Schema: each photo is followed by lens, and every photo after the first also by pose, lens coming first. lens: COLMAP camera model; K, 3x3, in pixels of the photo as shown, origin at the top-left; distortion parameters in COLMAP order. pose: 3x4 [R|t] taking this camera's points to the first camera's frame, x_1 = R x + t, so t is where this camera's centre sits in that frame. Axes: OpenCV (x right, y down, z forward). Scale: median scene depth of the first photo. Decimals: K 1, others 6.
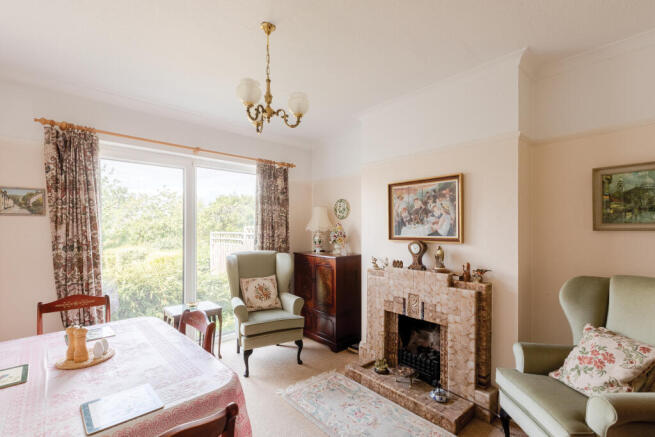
lens RADIAL K [[290.0, 0, 327.7], [0, 290.0, 229.6], [0, 0, 1]] dist [-0.000709, -0.000039]
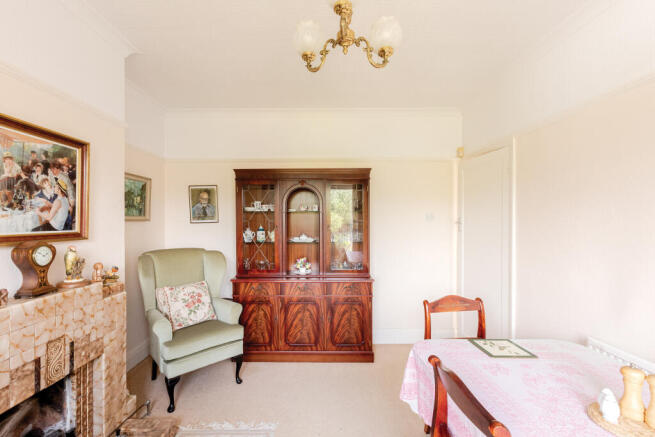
lens RADIAL K [[286.8, 0, 327.5], [0, 286.8, 218.5], [0, 0, 1]] dist [0.000971, 0.000235]
pose [[-0.738030, 0.002099, 0.674765, -0.419716], [-0.004116, 0.999963, -0.007613, -0.001059], [-0.674756, -0.008396, -0.737993, 0.994697]]
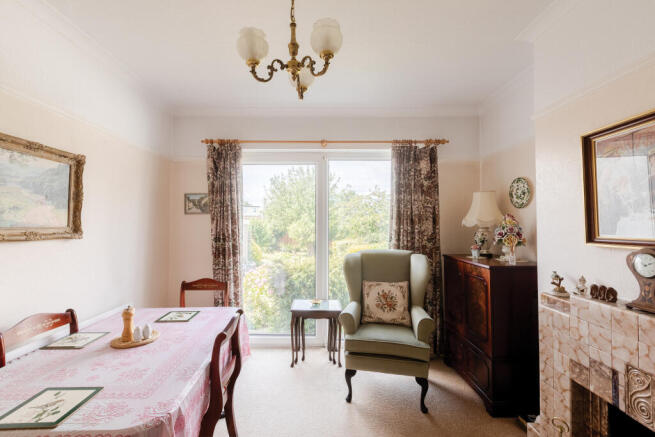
lens RADIAL K [[286.8, 0, 327.5], [0, 286.8, 218.5], [0, 0, 1]] dist [0.000971, 0.000235]
pose [[0.741371, -0.016745, -0.670887, 0.227258], [0.000362, 0.999698, -0.024552, 0.004164], [0.671096, 0.017959, 0.741153, 0.331802]]
